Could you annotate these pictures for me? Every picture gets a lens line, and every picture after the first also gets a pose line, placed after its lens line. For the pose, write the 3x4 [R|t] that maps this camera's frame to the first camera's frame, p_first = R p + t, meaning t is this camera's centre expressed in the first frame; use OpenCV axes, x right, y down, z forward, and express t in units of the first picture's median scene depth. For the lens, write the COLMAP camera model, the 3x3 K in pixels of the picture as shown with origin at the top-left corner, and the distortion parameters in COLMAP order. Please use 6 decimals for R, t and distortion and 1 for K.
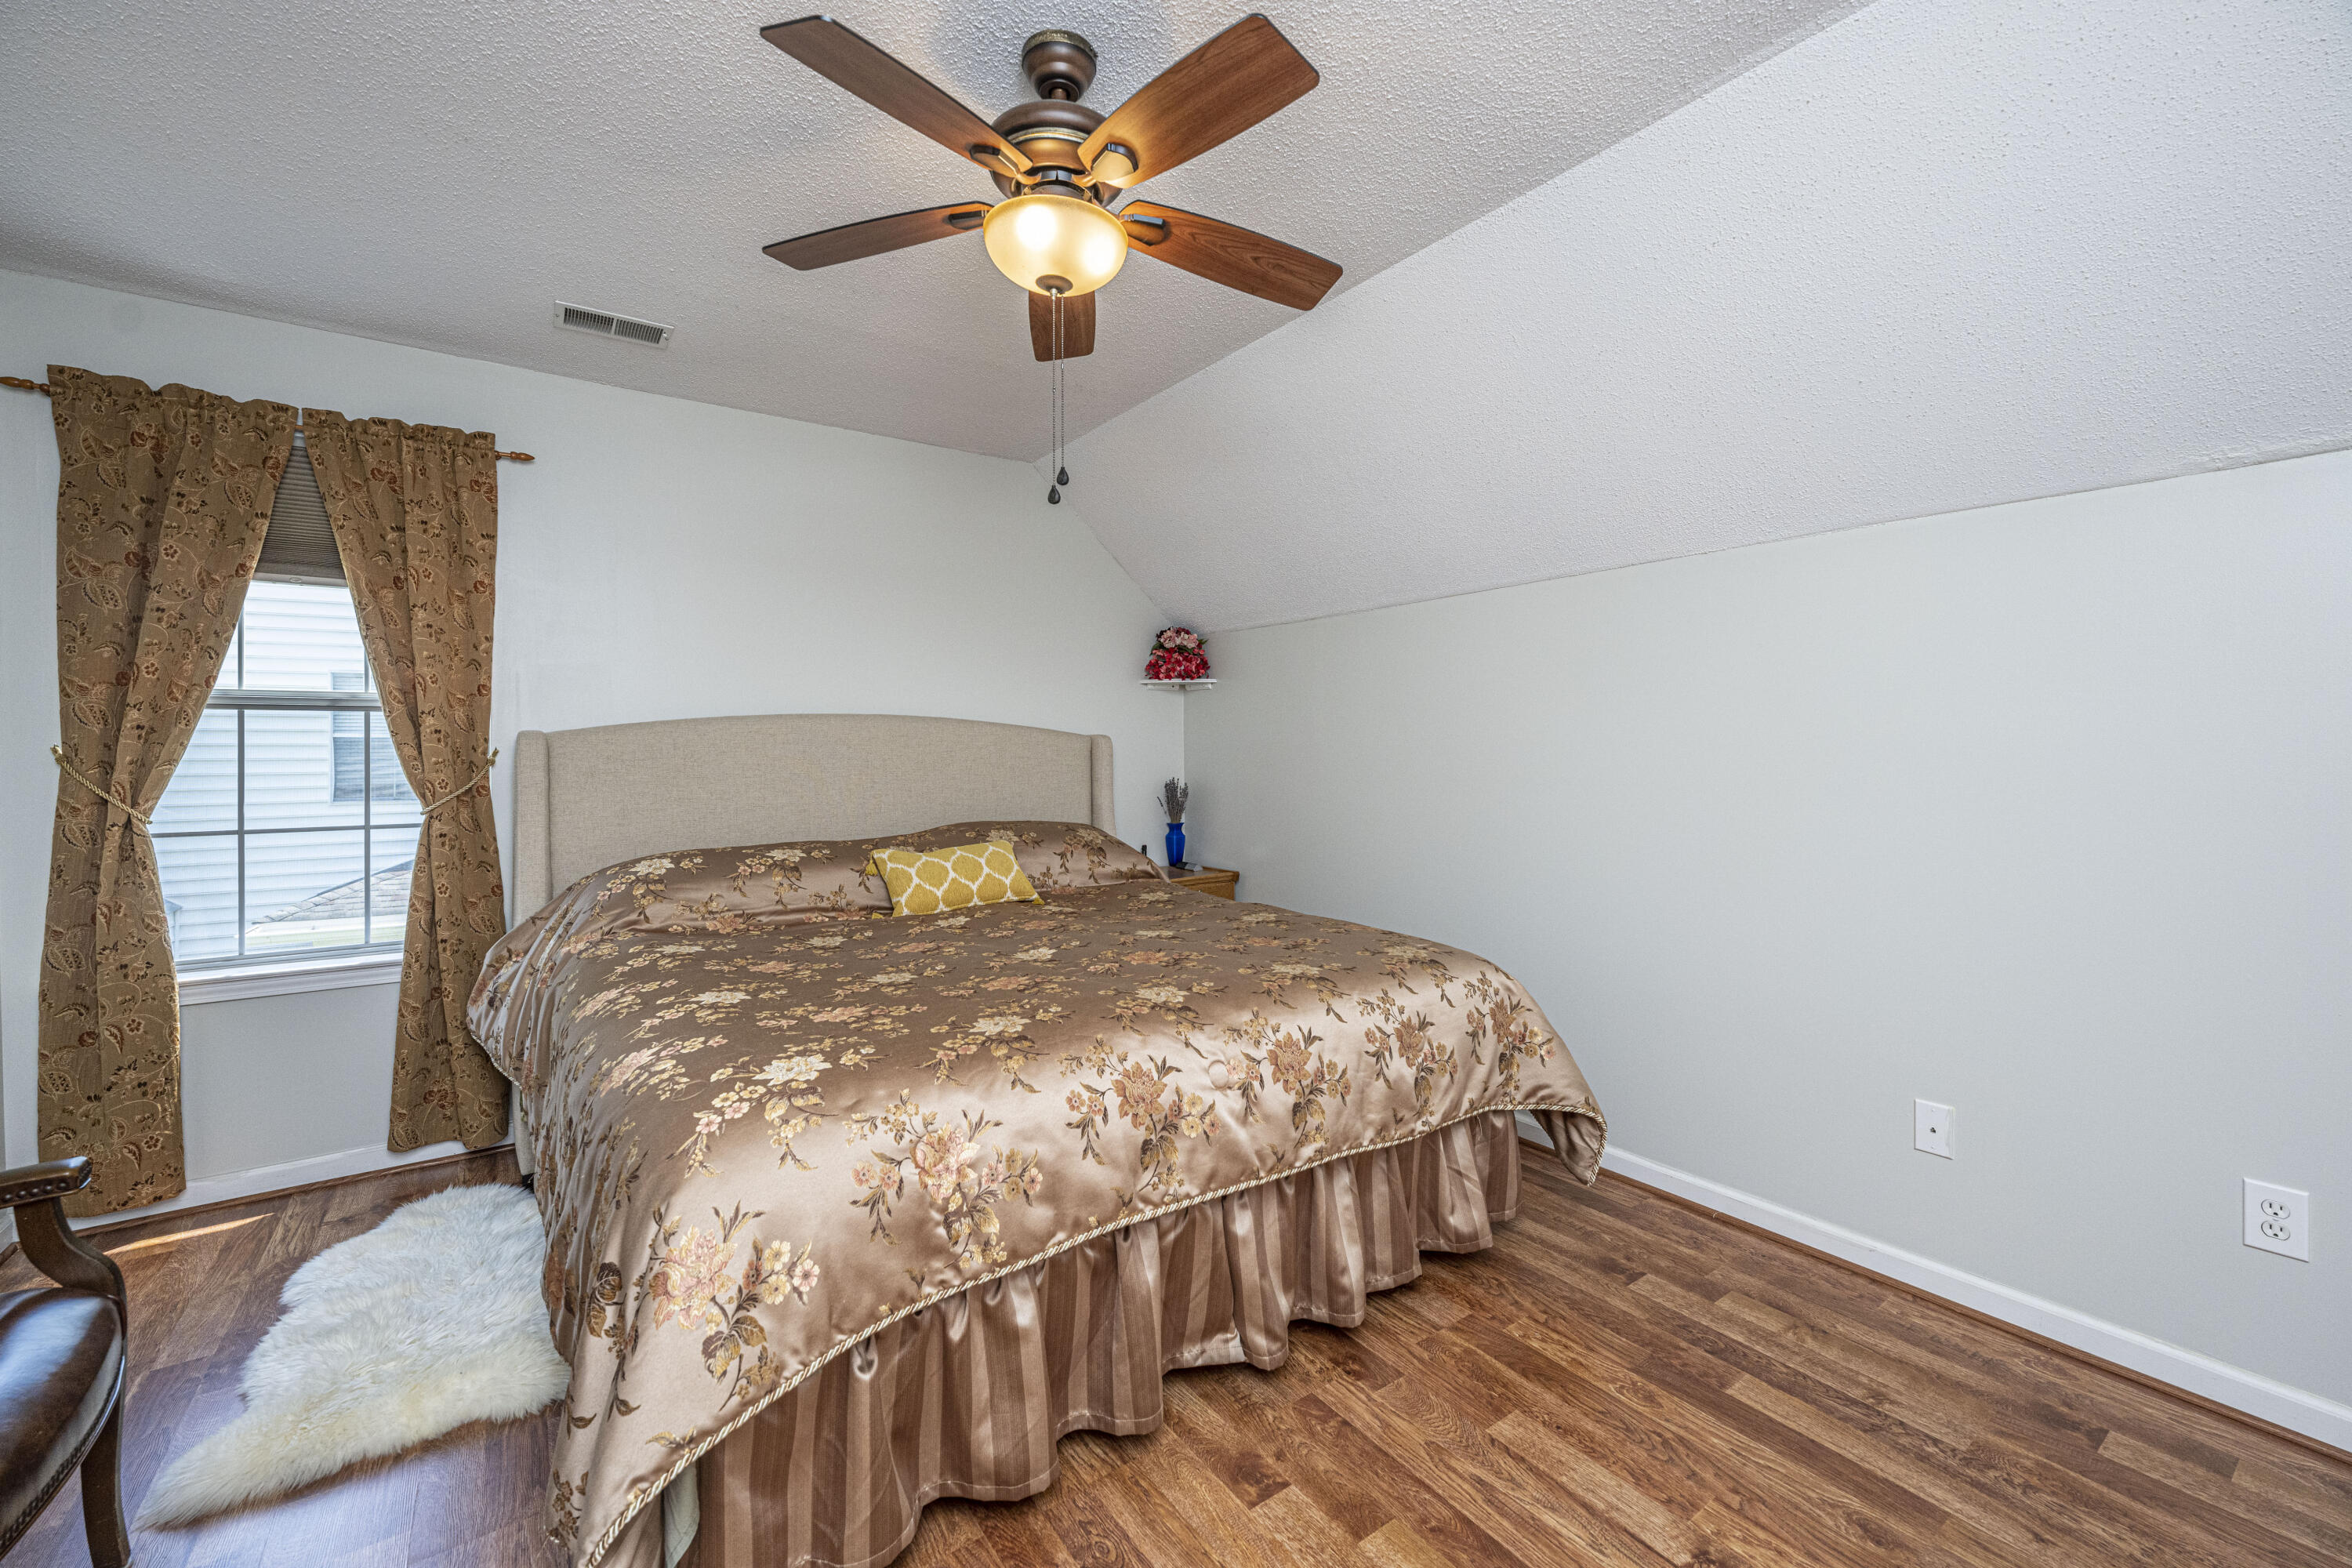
lens RADIAL K [[957.0, 0, 1152.0], [0, 957.0, 778.8], [0, 0, 1]] dist [0.000501, 0.000105]
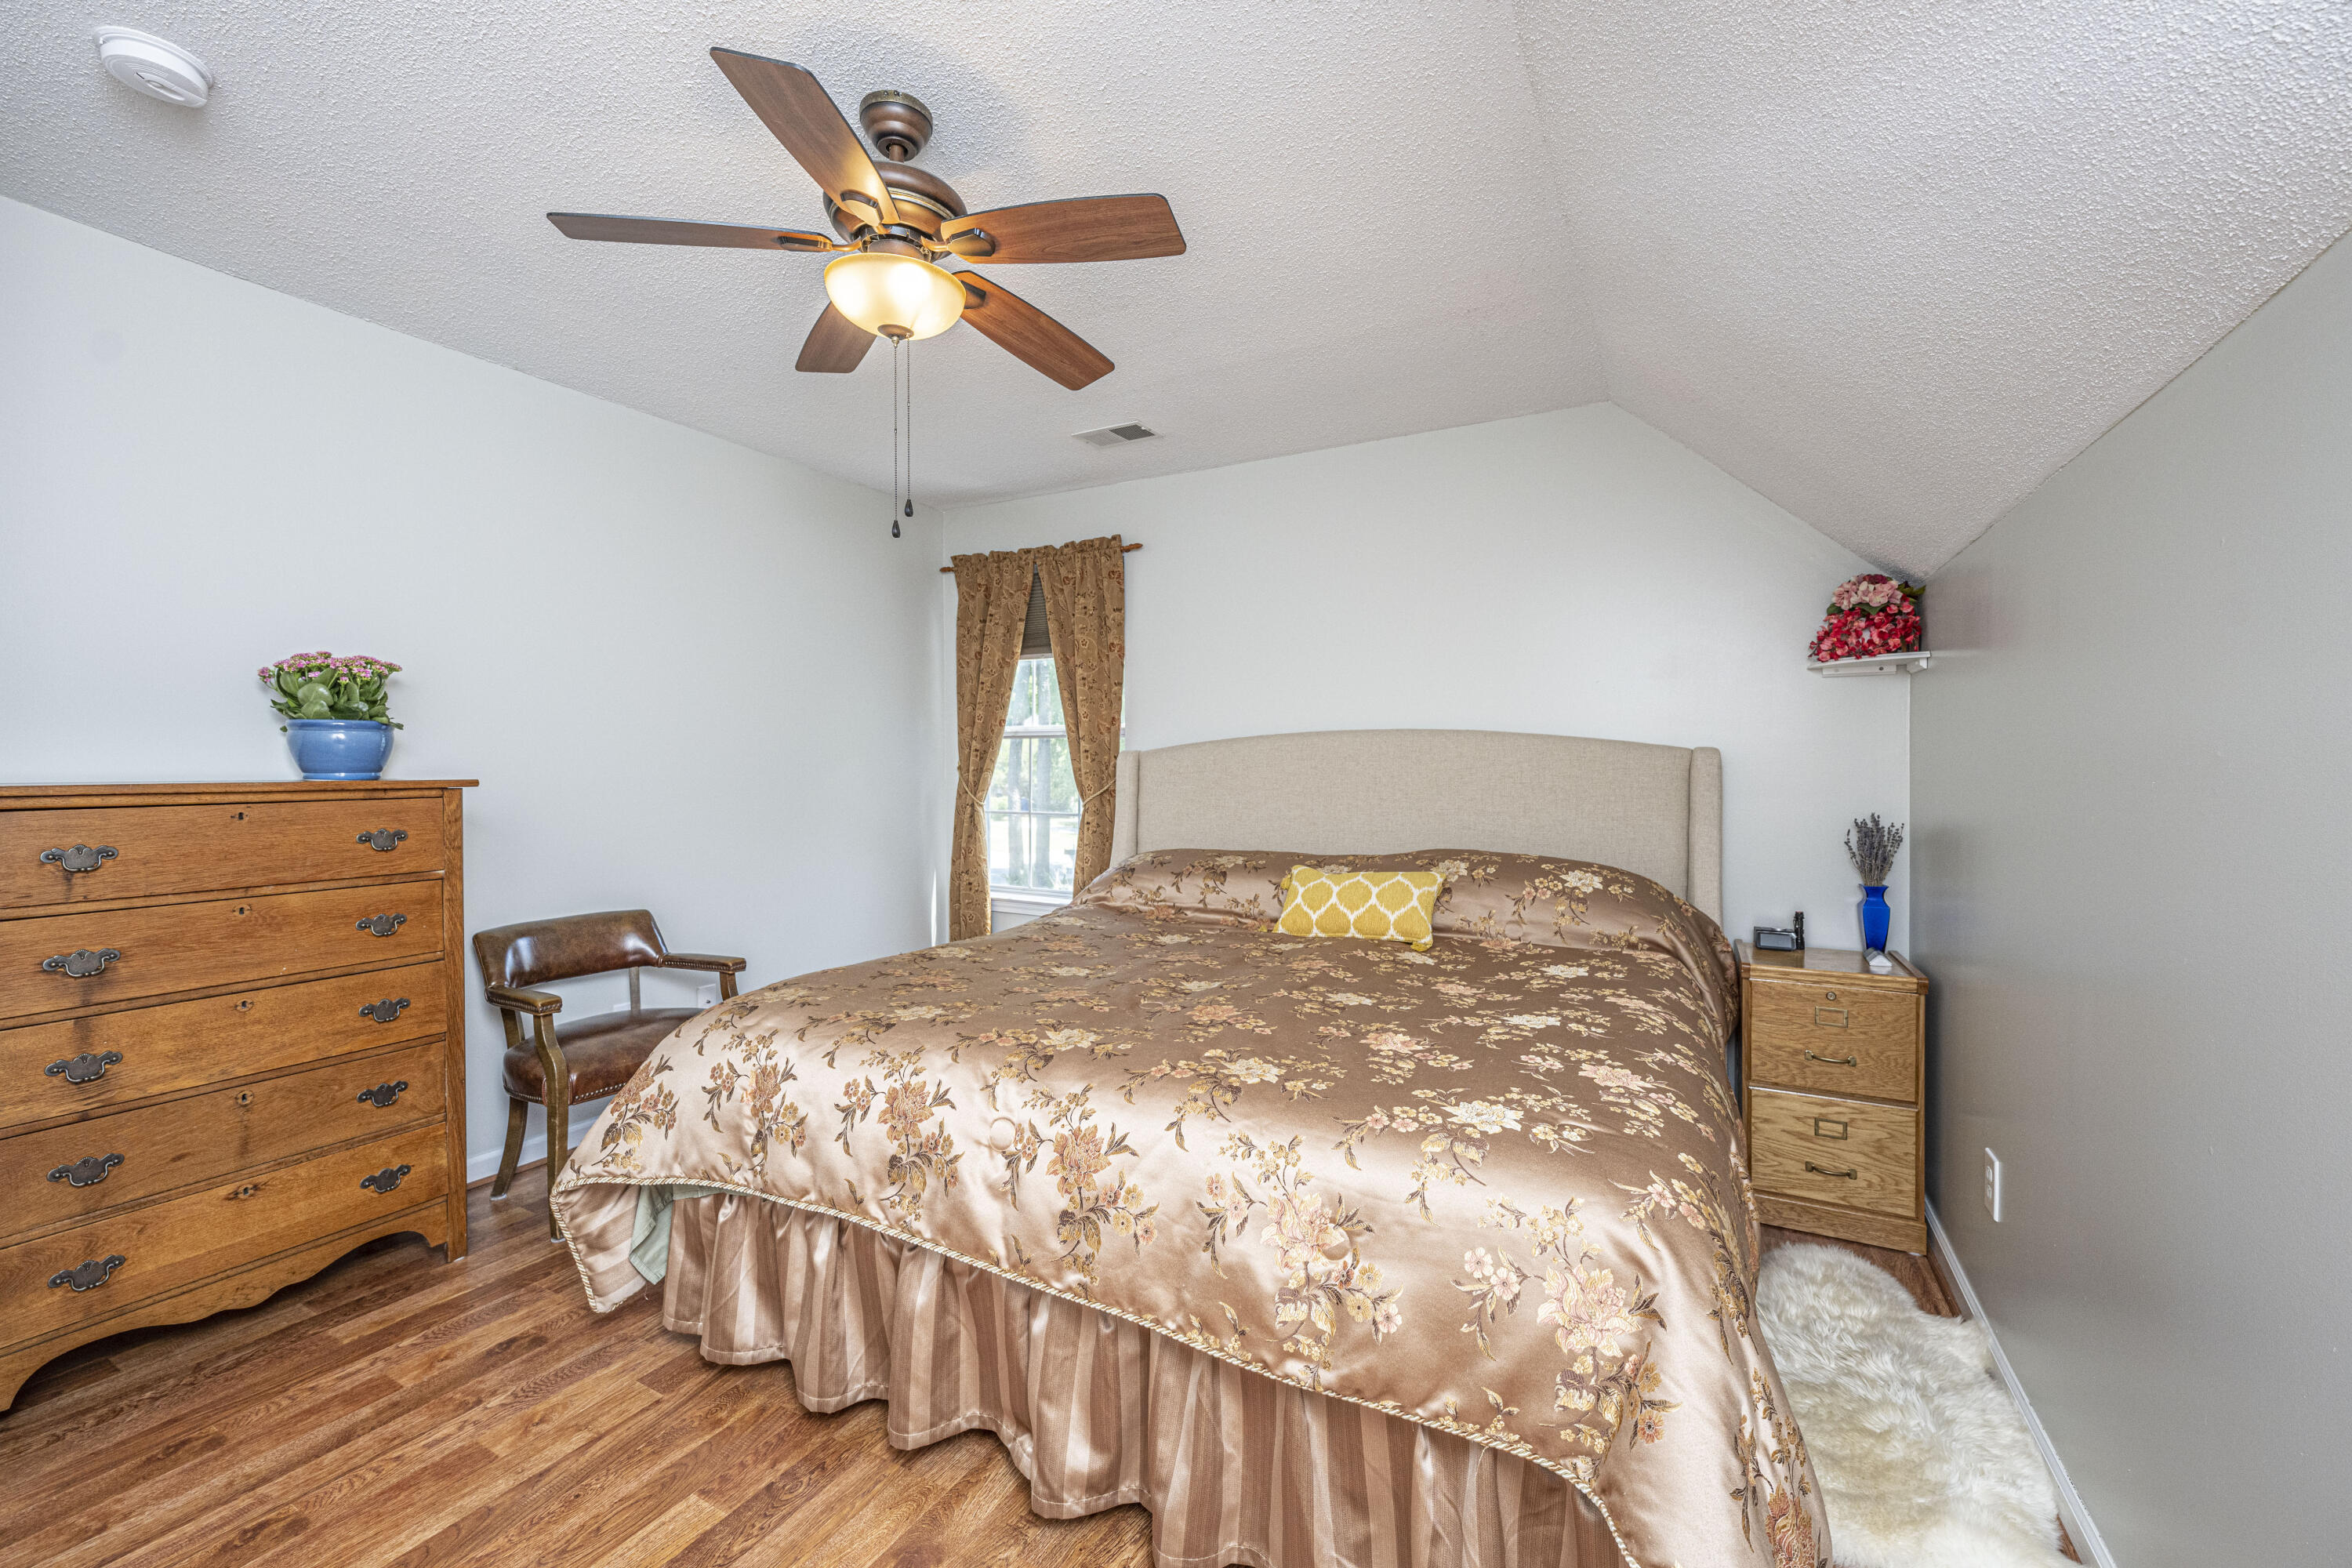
lens RADIAL K [[957.0, 0, 1152.0], [0, 957.0, 778.8], [0, 0, 1]] dist [0.000501, 0.000105]
pose [[0.430937, 0.016002, -0.902240, 0.621803], [-0.032661, 0.999464, 0.002127, -0.015785], [0.901791, 0.028552, 0.431228, 0.498610]]
